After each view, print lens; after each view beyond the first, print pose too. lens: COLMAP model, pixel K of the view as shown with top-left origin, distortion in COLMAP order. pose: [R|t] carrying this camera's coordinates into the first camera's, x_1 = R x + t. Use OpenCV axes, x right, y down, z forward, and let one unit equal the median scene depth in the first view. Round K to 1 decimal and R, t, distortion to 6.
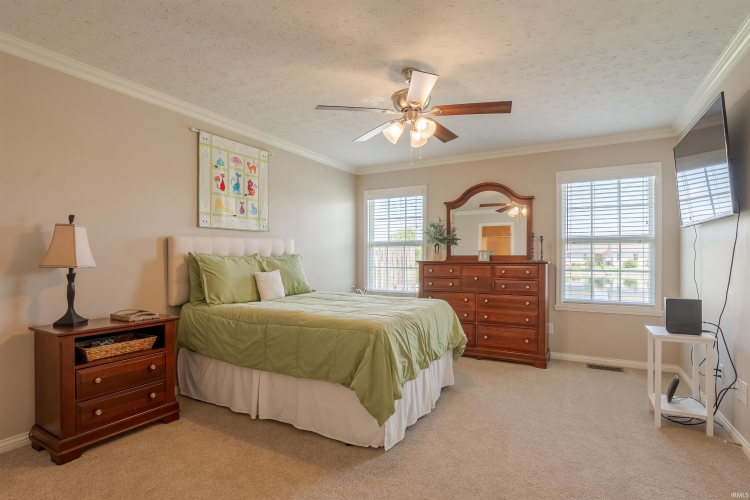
lens RADIAL K [[371.9, 0, 374.7], [0, 371.9, 258.7], [0, 0, 1]] dist [-0.030090, 0.000466]
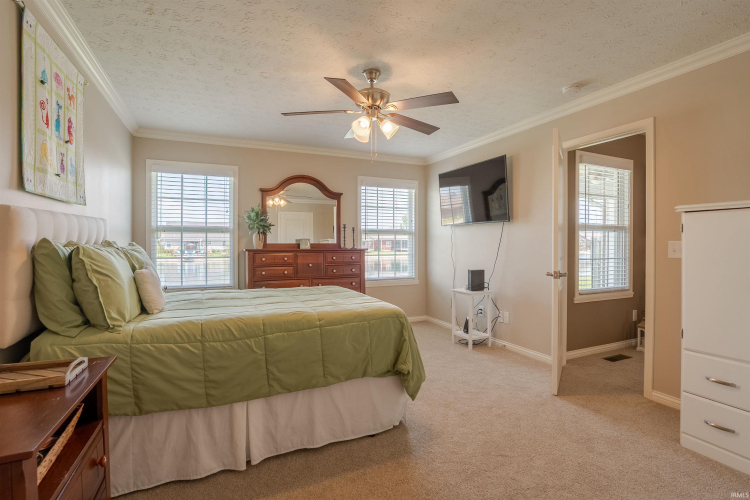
lens RADIAL K [[365.9, 0, 374.5], [0, 365.9, 250.9], [0, 0, 1]] dist [-0.030541, 0.000098]
pose [[0.584227, -0.016628, 0.811420, -0.550947], [0.004949, 0.999844, 0.016926, -0.005005], [-0.811575, -0.005873, 0.584219, 0.280067]]
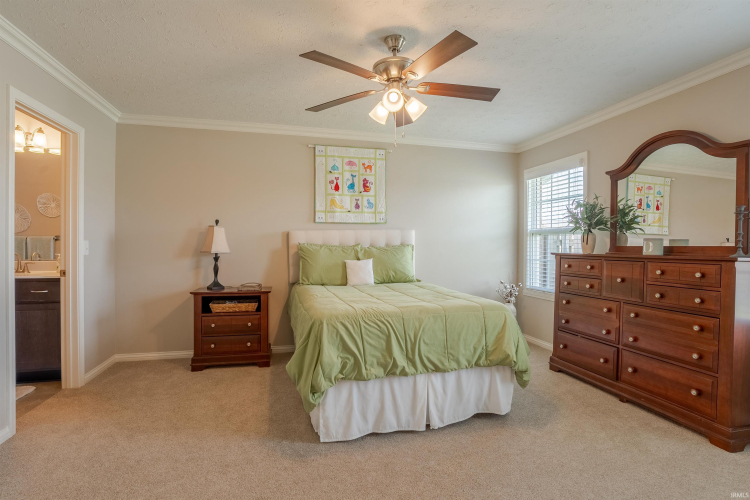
lens RADIAL K [[365.9, 0, 374.5], [0, 365.9, 250.9], [0, 0, 1]] dist [-0.030541, 0.000098]
pose [[0.688621, 0.012519, -0.725013, 0.522018], [-0.008451, 0.999922, 0.009239, -0.002655], [0.725072, -0.000236, 0.688673, 0.269284]]
